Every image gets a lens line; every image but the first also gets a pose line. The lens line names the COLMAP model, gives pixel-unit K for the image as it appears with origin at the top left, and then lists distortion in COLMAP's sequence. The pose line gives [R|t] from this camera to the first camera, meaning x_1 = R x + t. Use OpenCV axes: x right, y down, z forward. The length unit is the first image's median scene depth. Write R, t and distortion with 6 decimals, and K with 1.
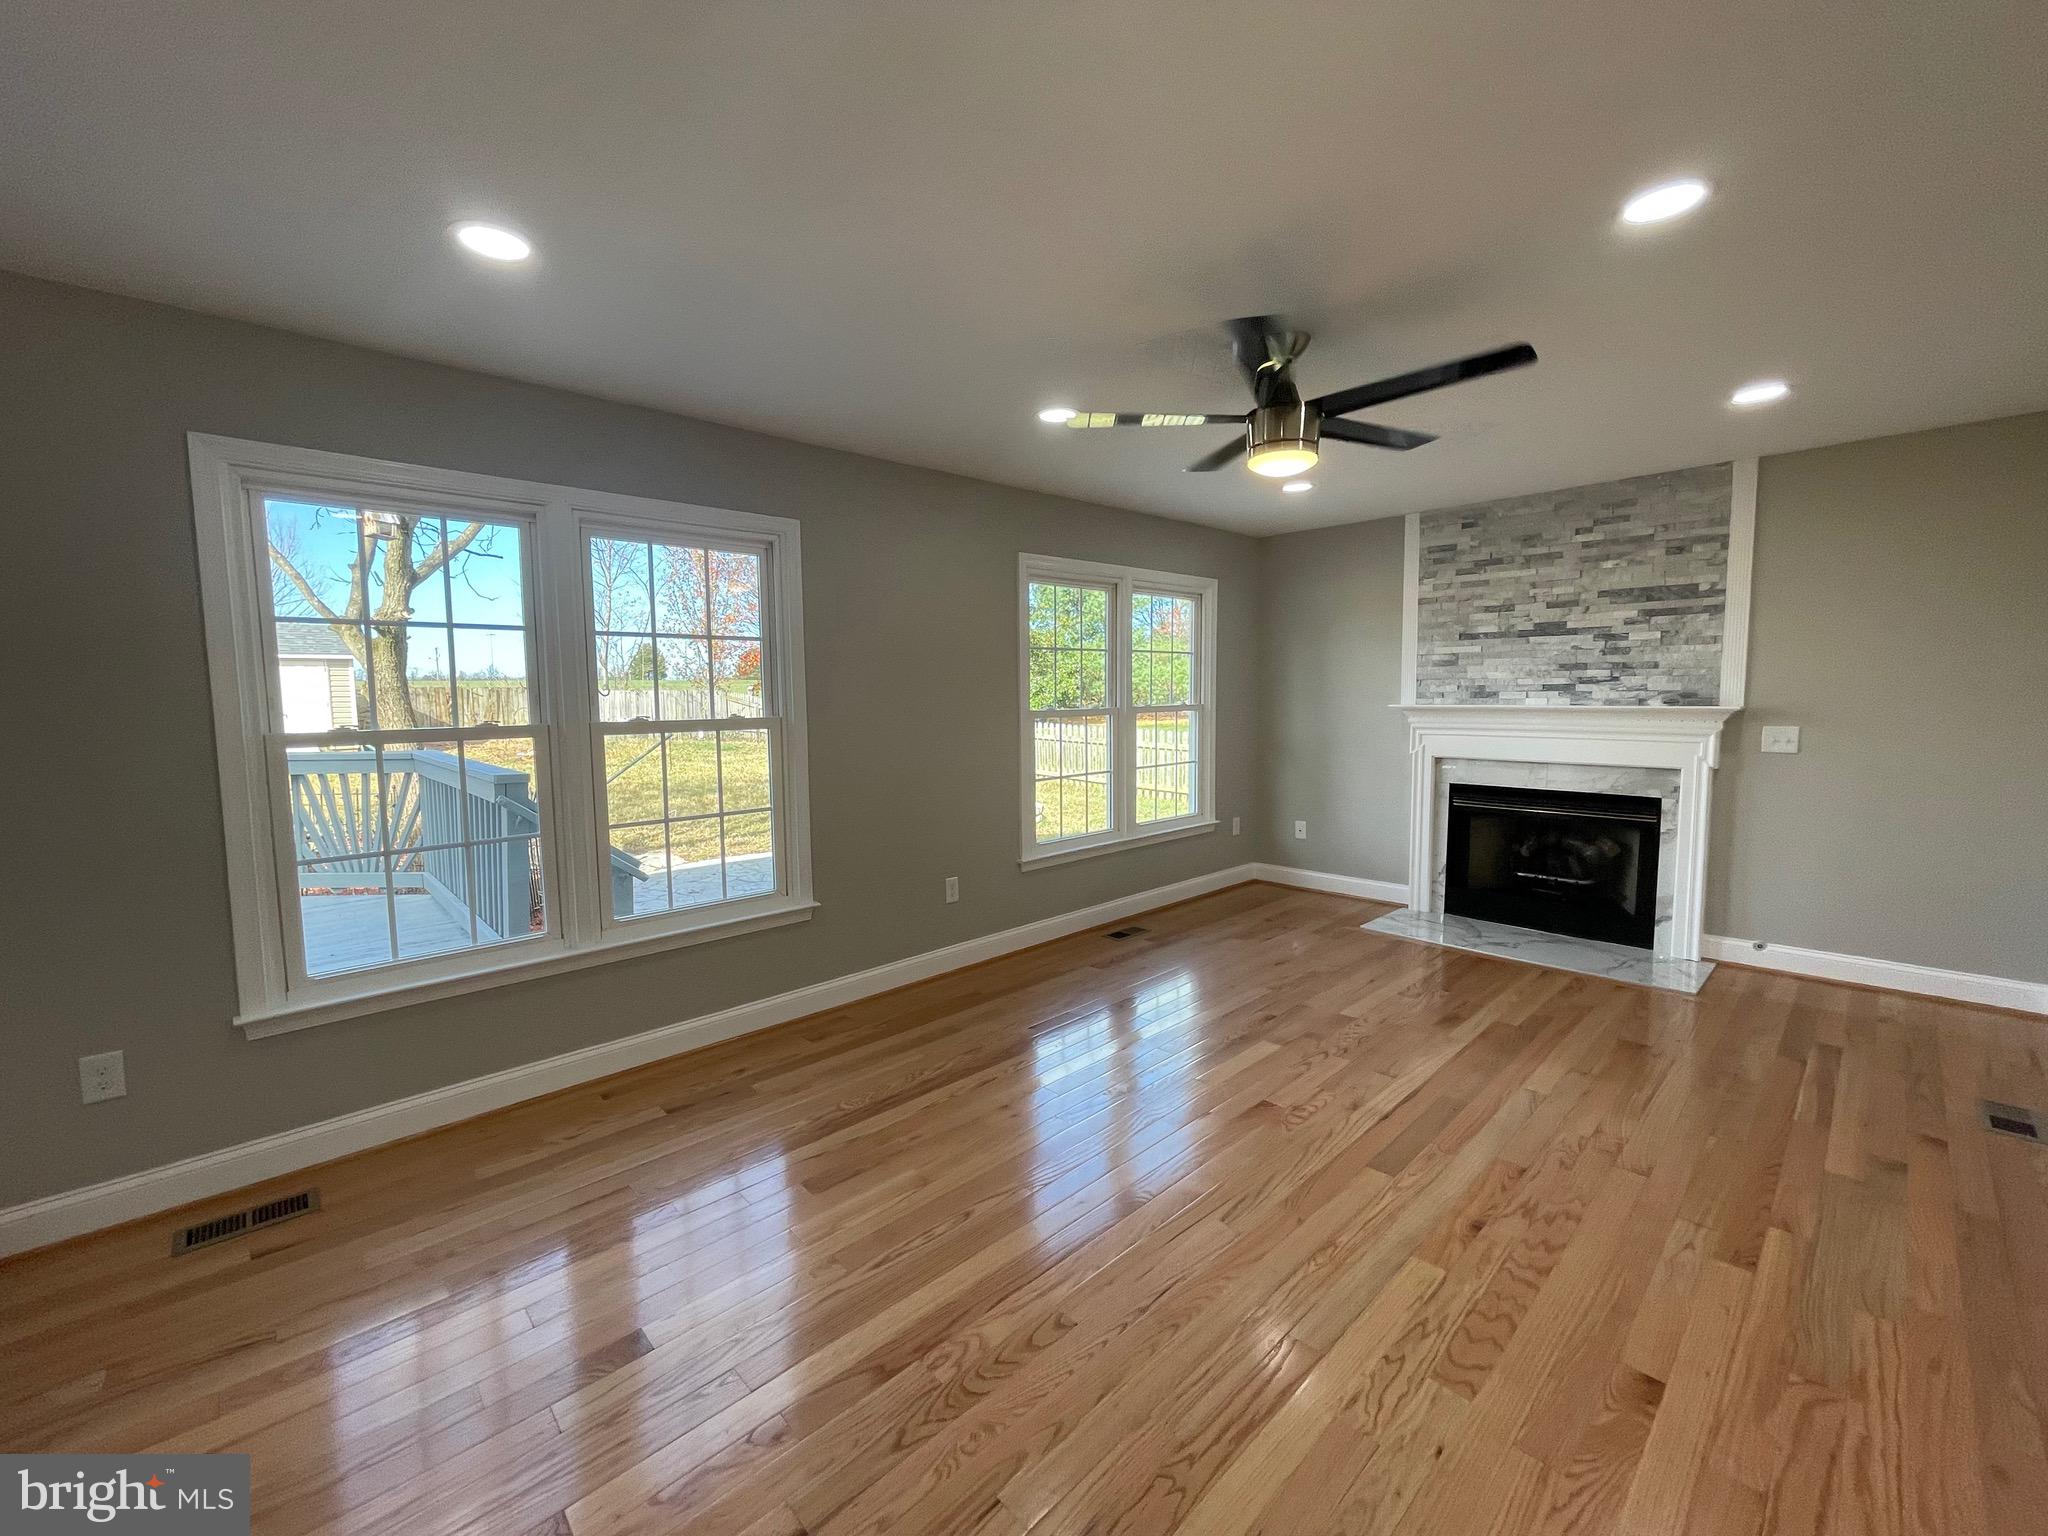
lens RADIAL K [[829.9, 0, 1010.5], [0, 829.9, 757.0], [0, 0, 1]] dist [-0.003050, 0.001530]
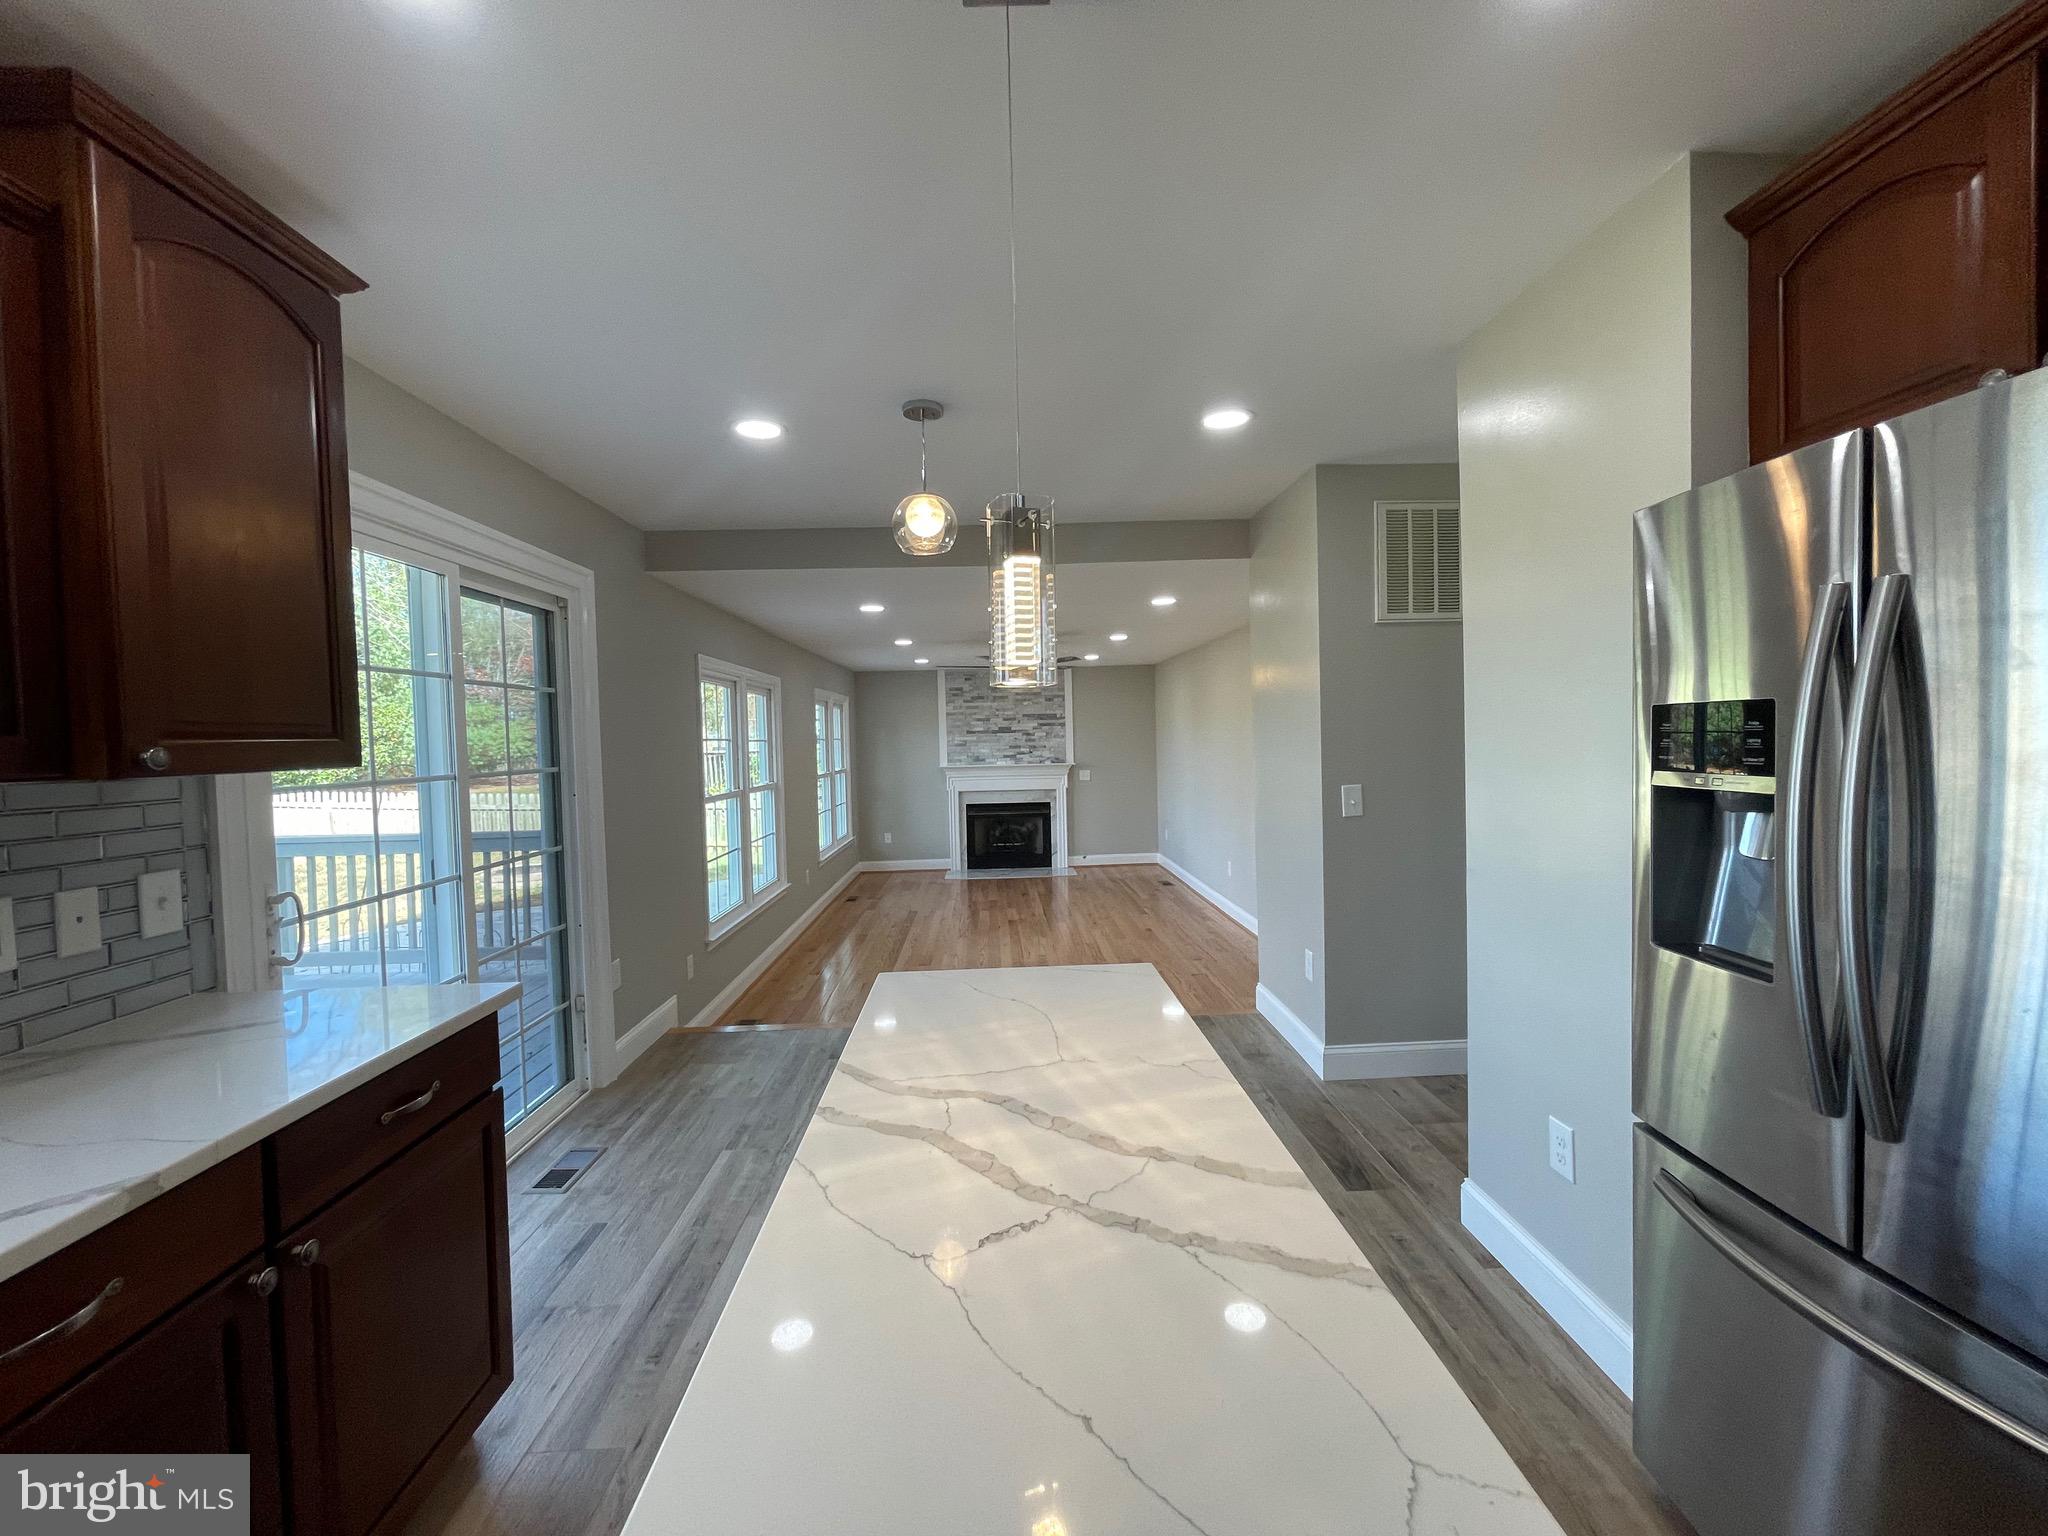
lens RADIAL K [[829.9, 0, 1022.7], [0, 829.9, 759.3], [0, 0, 1]] dist [-0.003050, 0.001530]
pose [[0.650273, -0.021671, 0.759391, -1.079185], [0.073051, 0.996745, -0.034110, 0.002125], [-0.756180, 0.077655, 0.649740, -0.503456]]
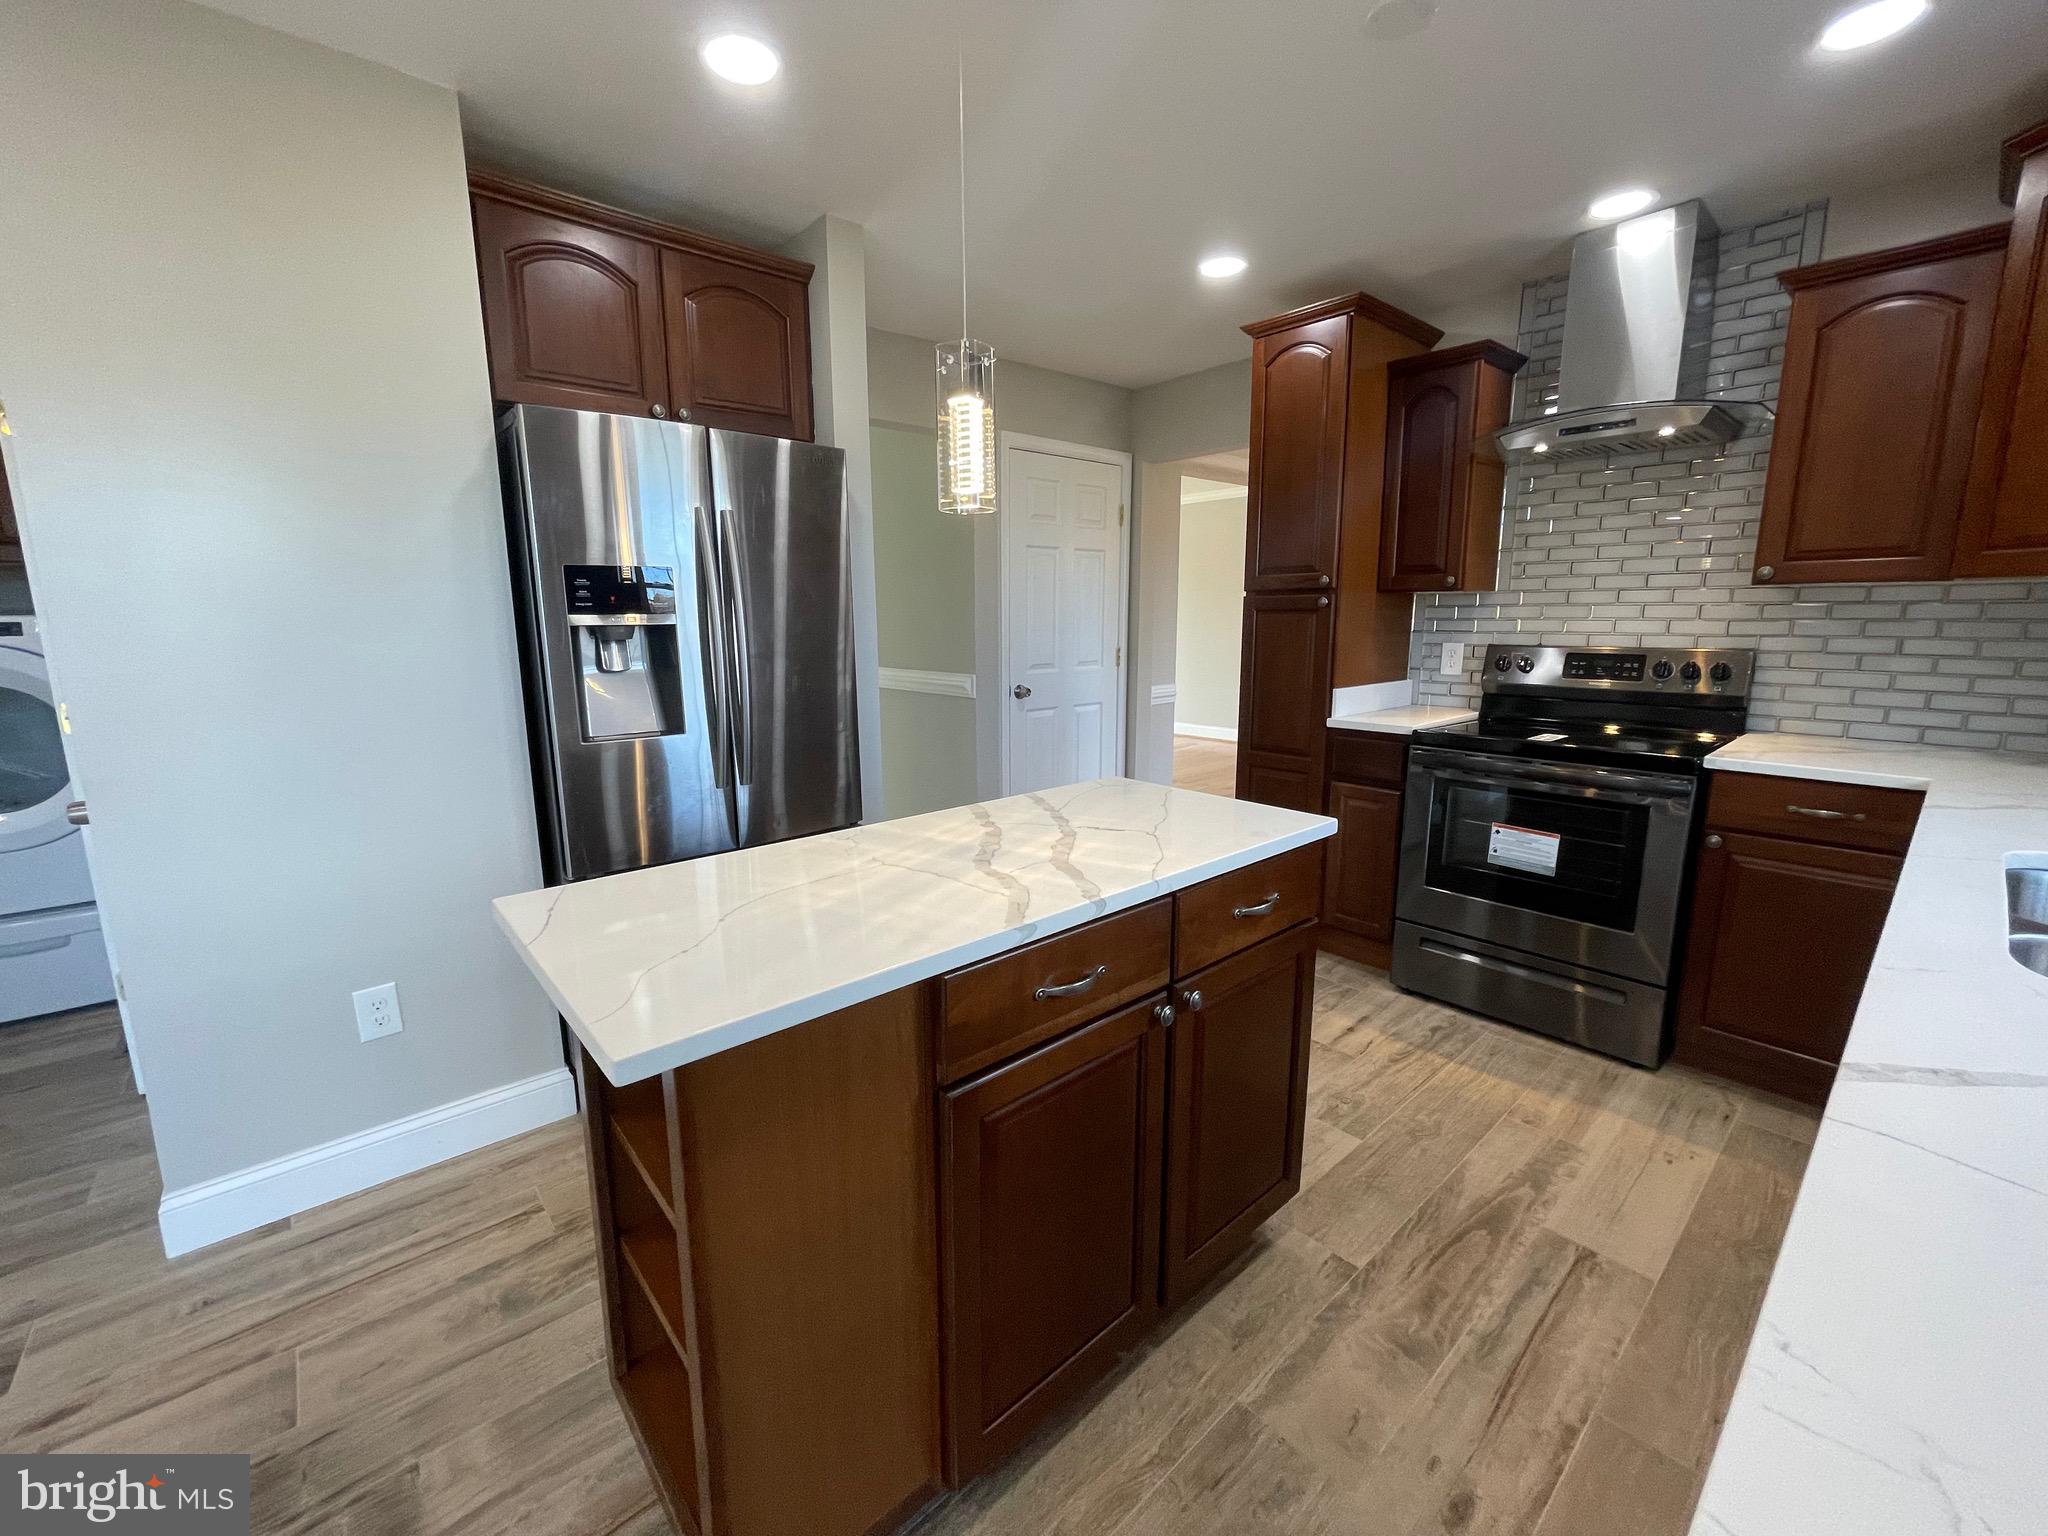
lens RADIAL K [[829.9, 0, 1008.9], [0, 829.9, 757.8], [0, 0, 1]] dist [-0.003050, 0.001530]
pose [[-0.999325, 0.016971, 0.032566, -0.905032], [0.024448, 0.969176, 0.245151, -0.016093], [-0.027402, 0.245782, -0.968938, -0.013950]]
